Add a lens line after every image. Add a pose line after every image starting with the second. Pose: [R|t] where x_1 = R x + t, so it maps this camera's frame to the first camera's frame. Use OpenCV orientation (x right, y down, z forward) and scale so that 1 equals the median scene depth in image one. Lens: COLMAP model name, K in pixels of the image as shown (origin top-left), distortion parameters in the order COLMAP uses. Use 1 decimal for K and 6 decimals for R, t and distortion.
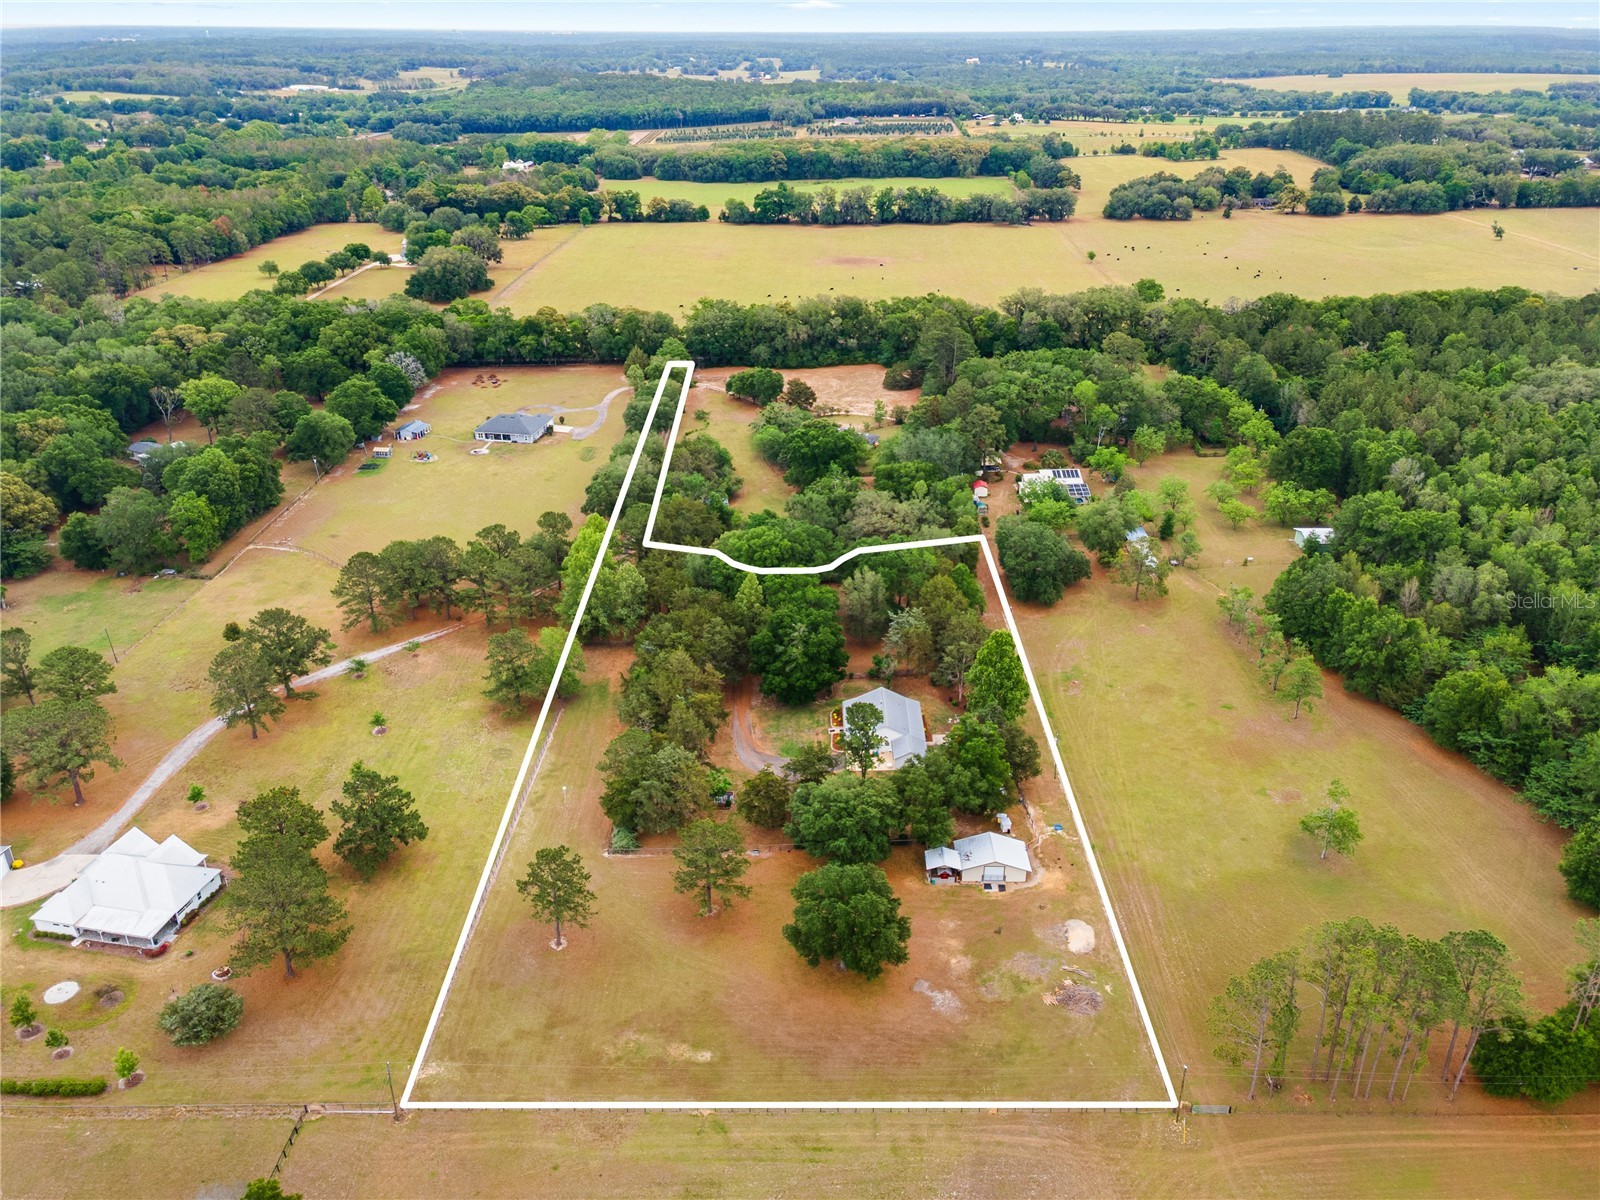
lens RADIAL K [[1190.2, 0, 800.0], [0, 1190.2, 600.0], [0, 0, 1]] dist [0.005874, 0.064015]
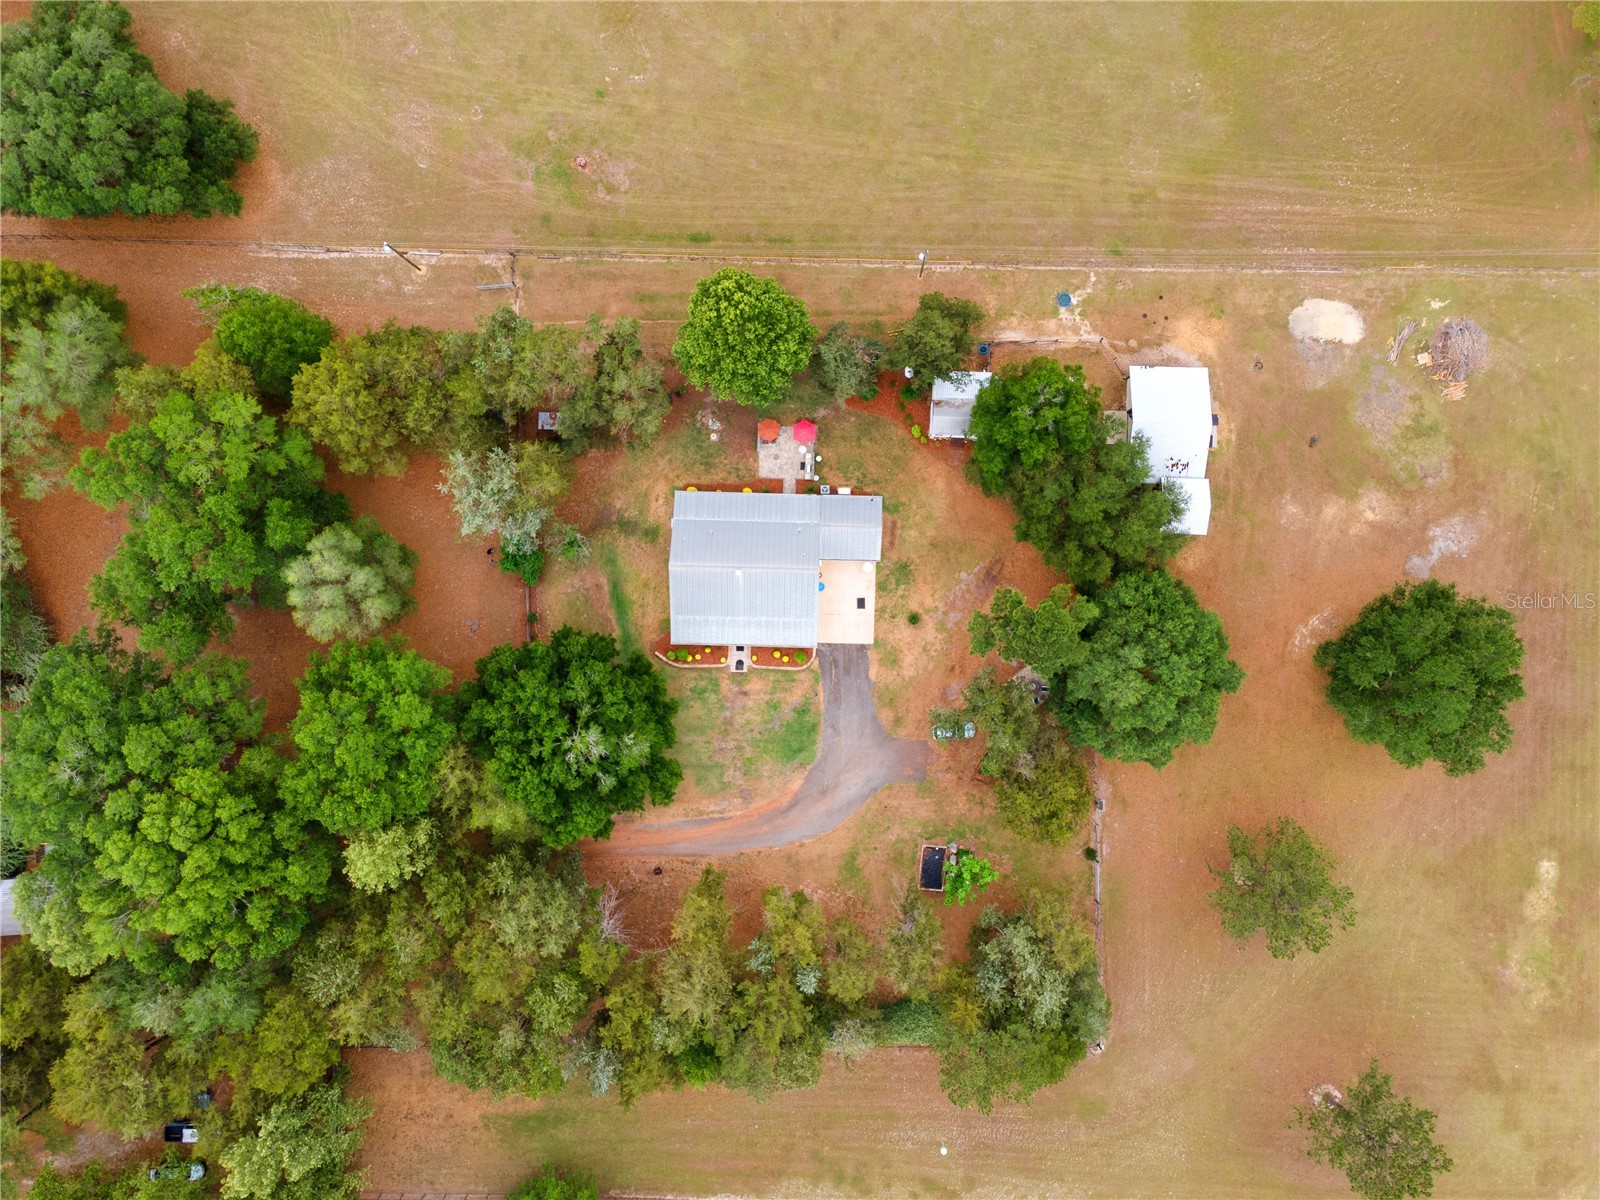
lens RADIAL K [[1167.5, 0, 802.7], [0, 1167.5, 608.4], [0, 0, 1]] dist [0.008184, 0.054607]
pose [[0.016275, -0.999854, 0.005199, 0.013819], [0.434073, 0.011750, 0.900801, -0.094000], [-0.900731, -0.012404, 0.434201, 0.208600]]
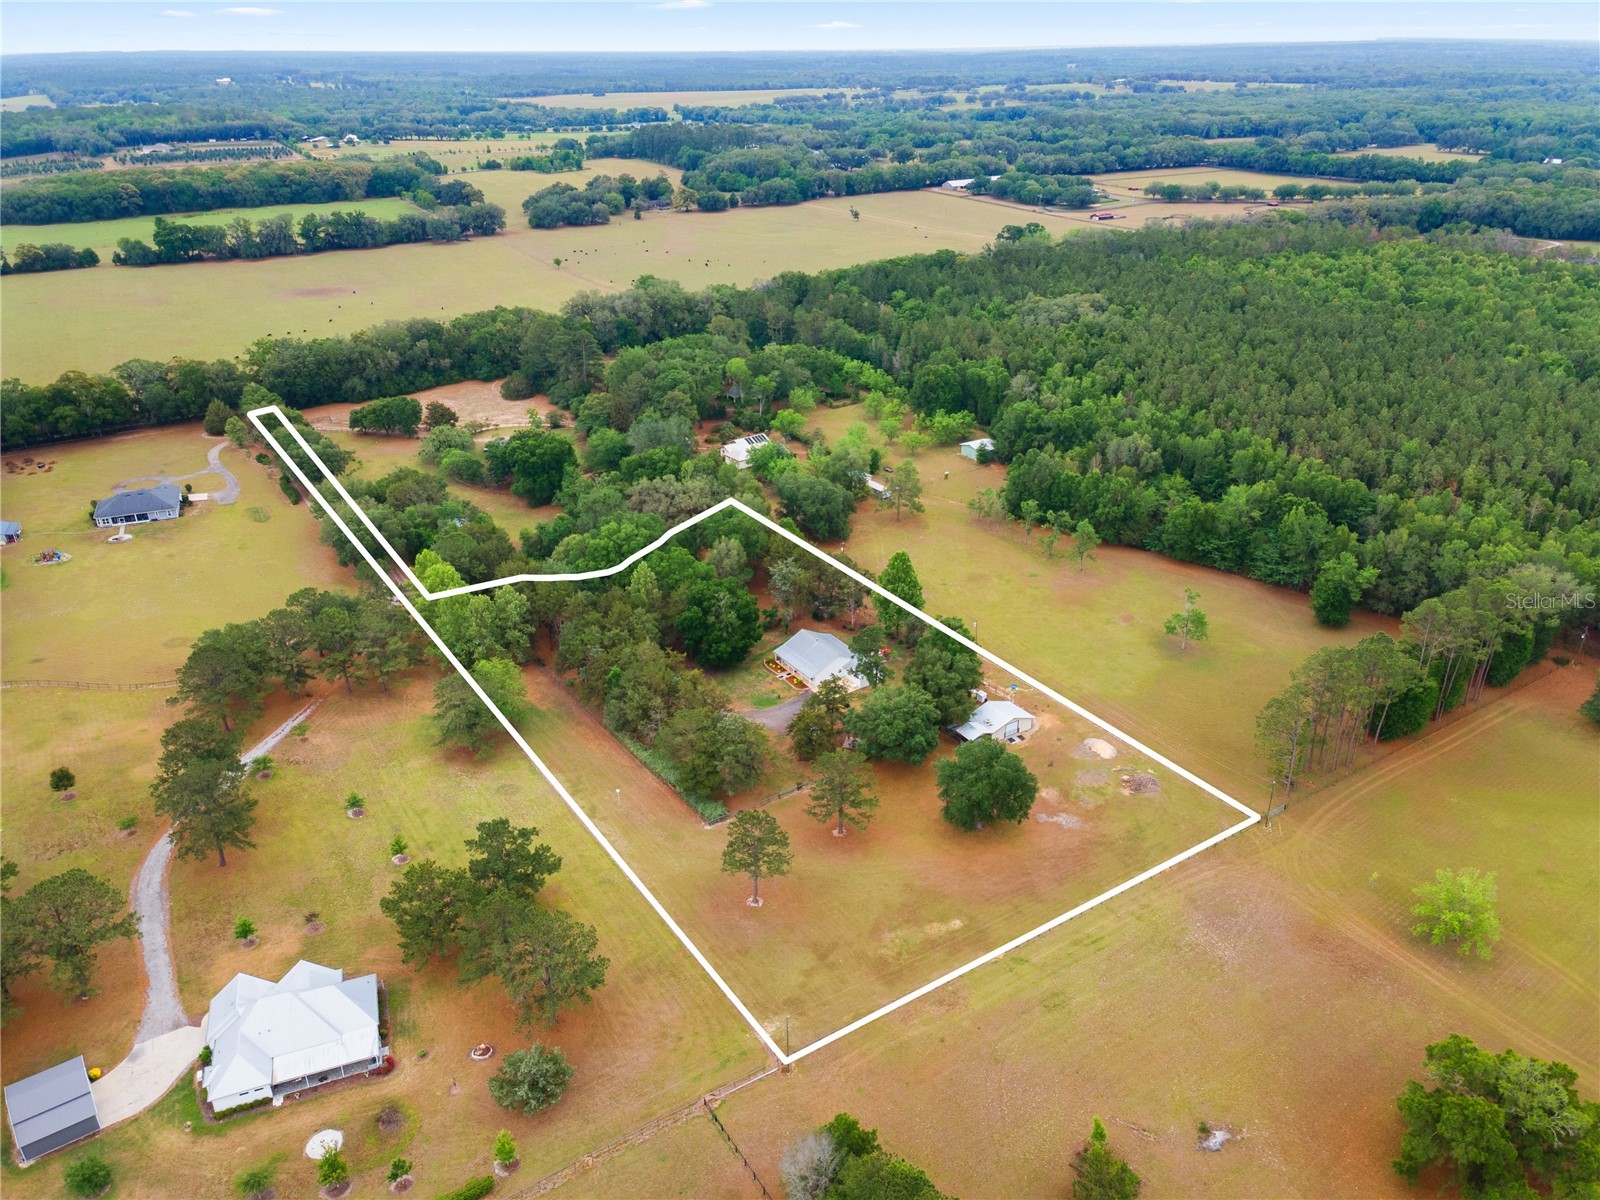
lens RADIAL K [[1167.5, 0, 802.7], [0, 1167.5, 608.4], [0, 0, 1]] dist [0.008184, 0.054607]
pose [[0.838641, -0.243844, 0.487054, -0.129446], [0.244723, 0.967543, 0.063023, -0.004085], [-0.486614, 0.066340, 0.871095, 0.012284]]
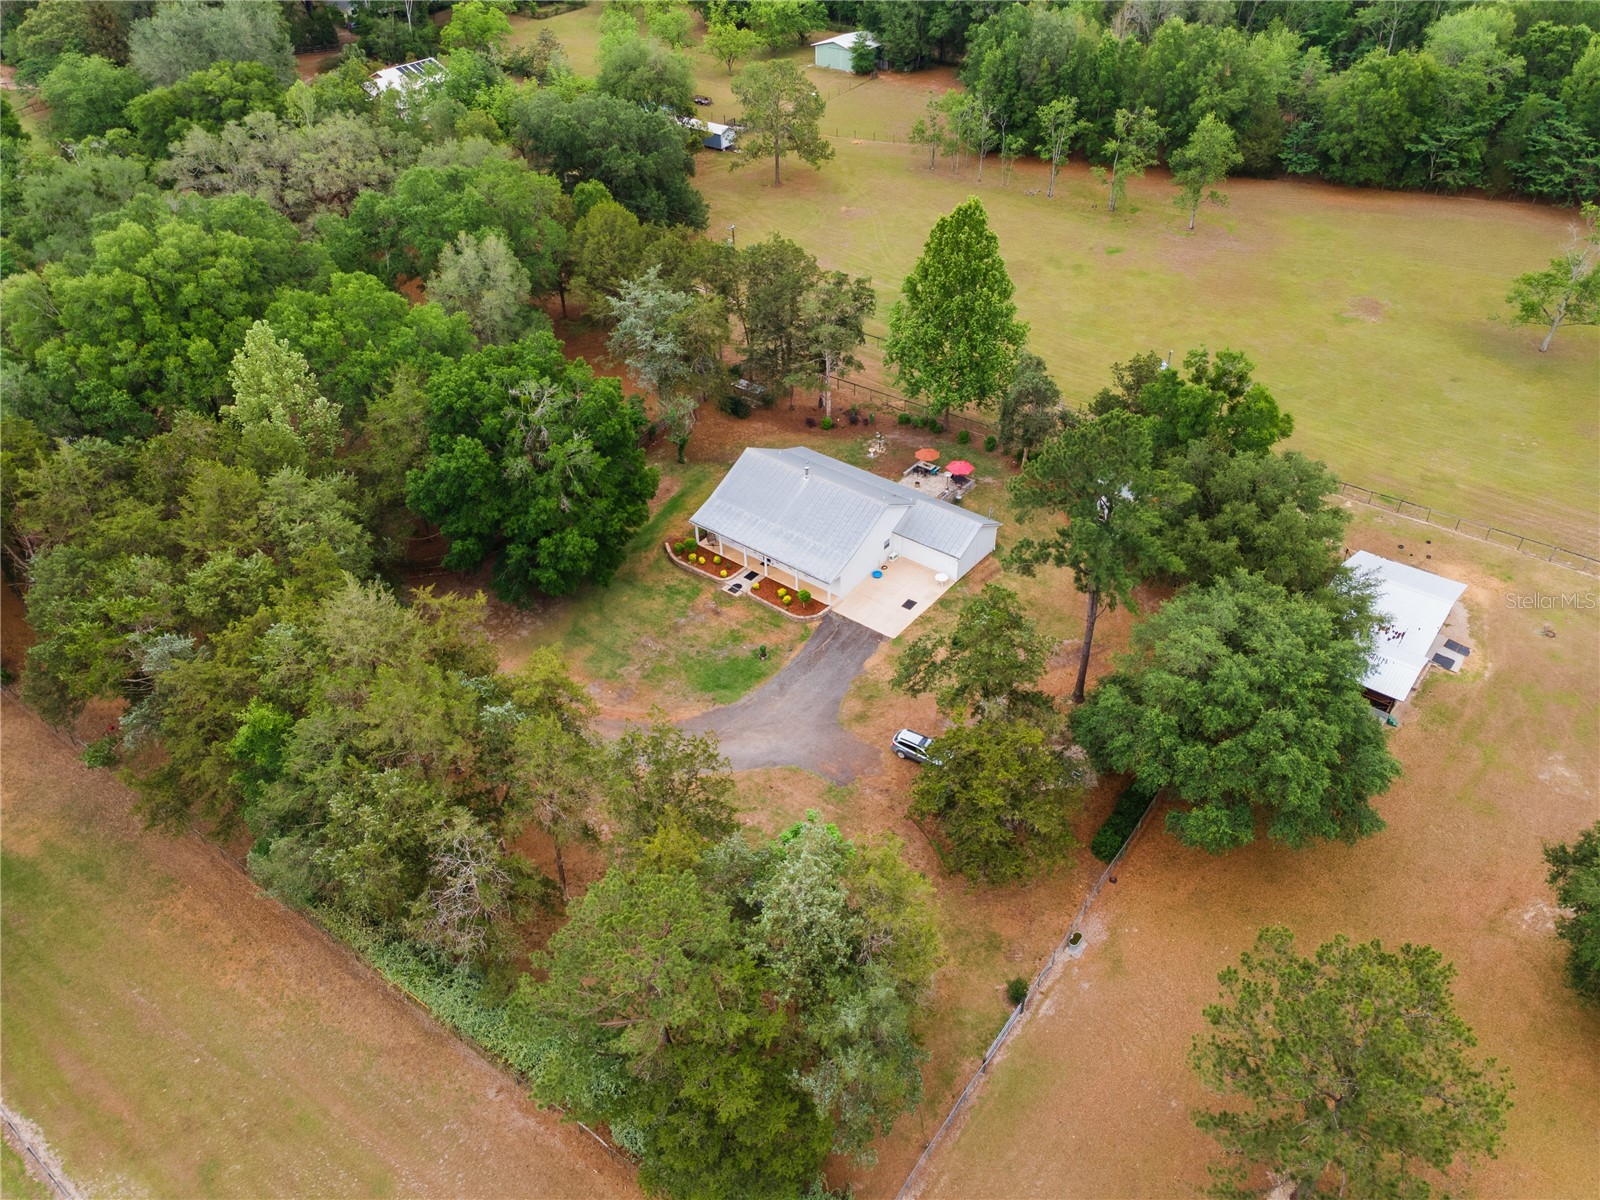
lens RADIAL K [[1167.5, 0, 802.7], [0, 1167.5, 608.4], [0, 0, 1]] dist [0.008184, 0.054607]
pose [[0.610913, -0.488624, 0.622922, -0.058745], [0.349762, 0.872444, 0.341332, -0.003500], [-0.710248, 0.009351, 0.703890, 0.194248]]
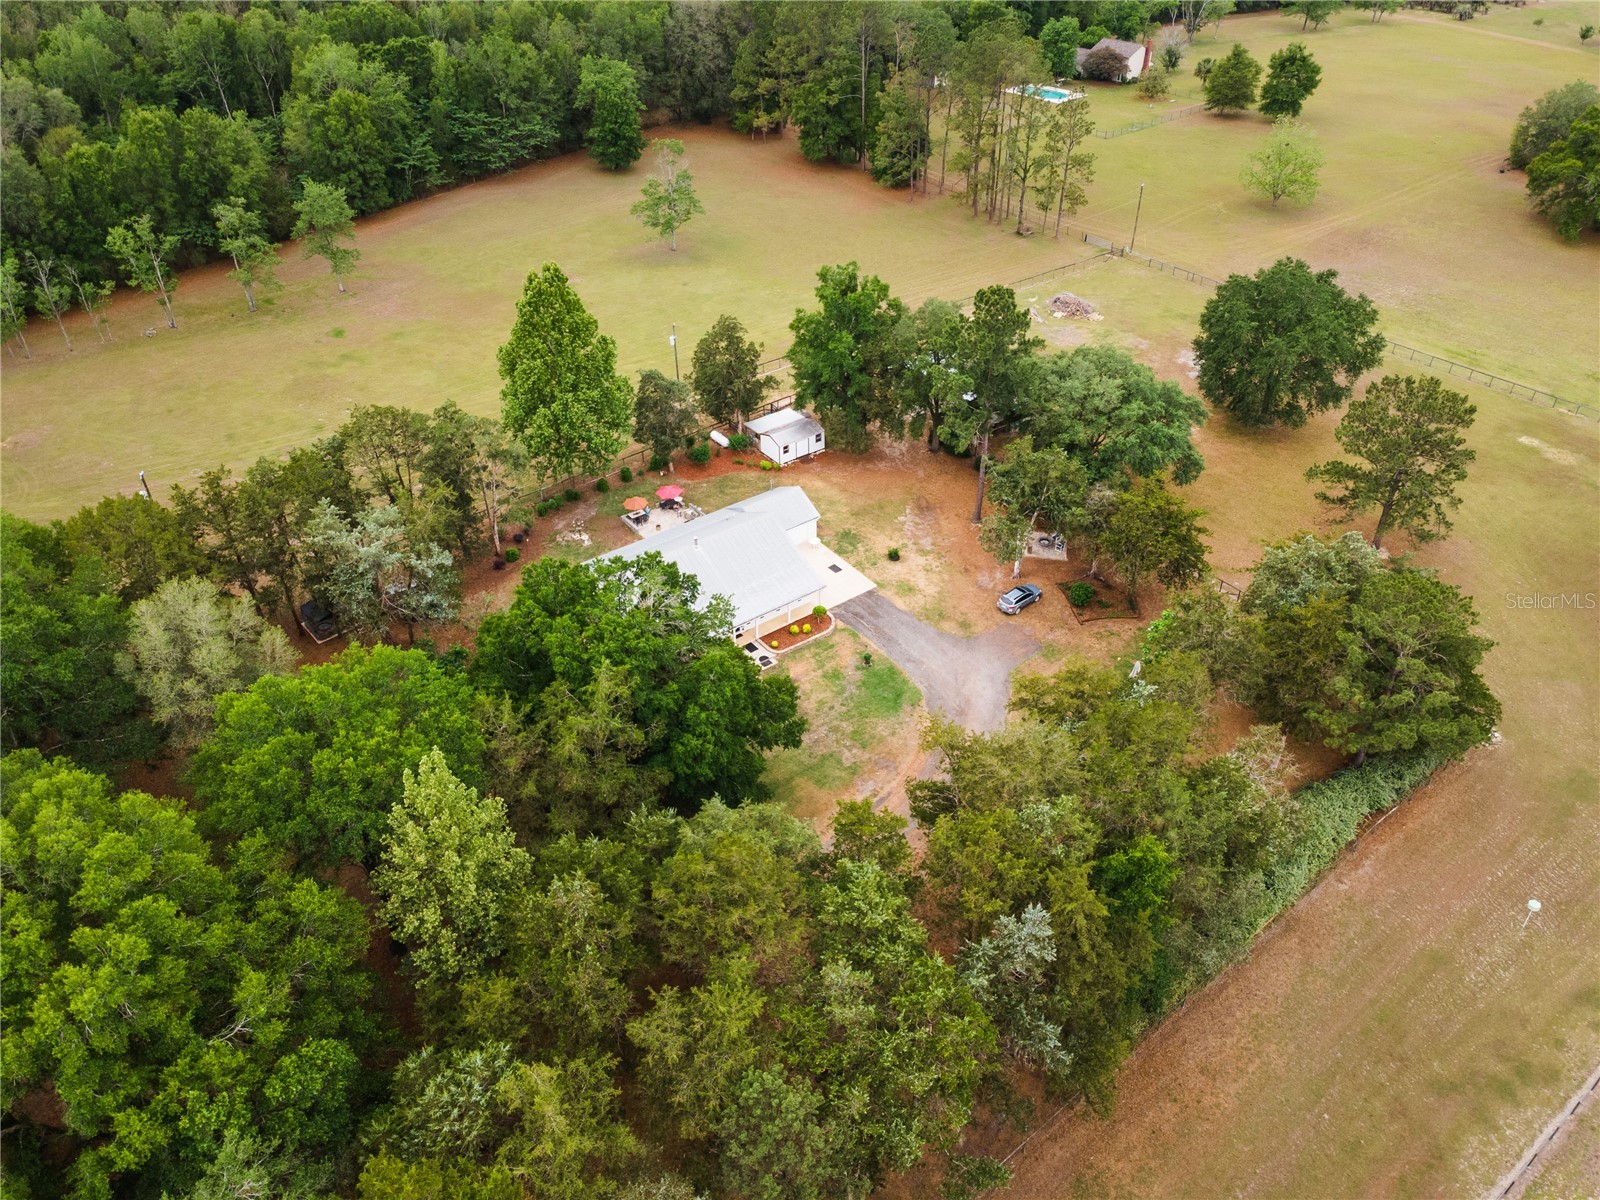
lens RADIAL K [[1167.5, 0, 802.7], [0, 1167.5, 608.4], [0, 0, 1]] dist [0.008184, 0.054607]
pose [[-0.608740, -0.465940, 0.642133, -0.062364], [0.349912, 0.568724, 0.744389, -0.052208], [-0.712037, 0.677830, -0.183166, 0.291172]]
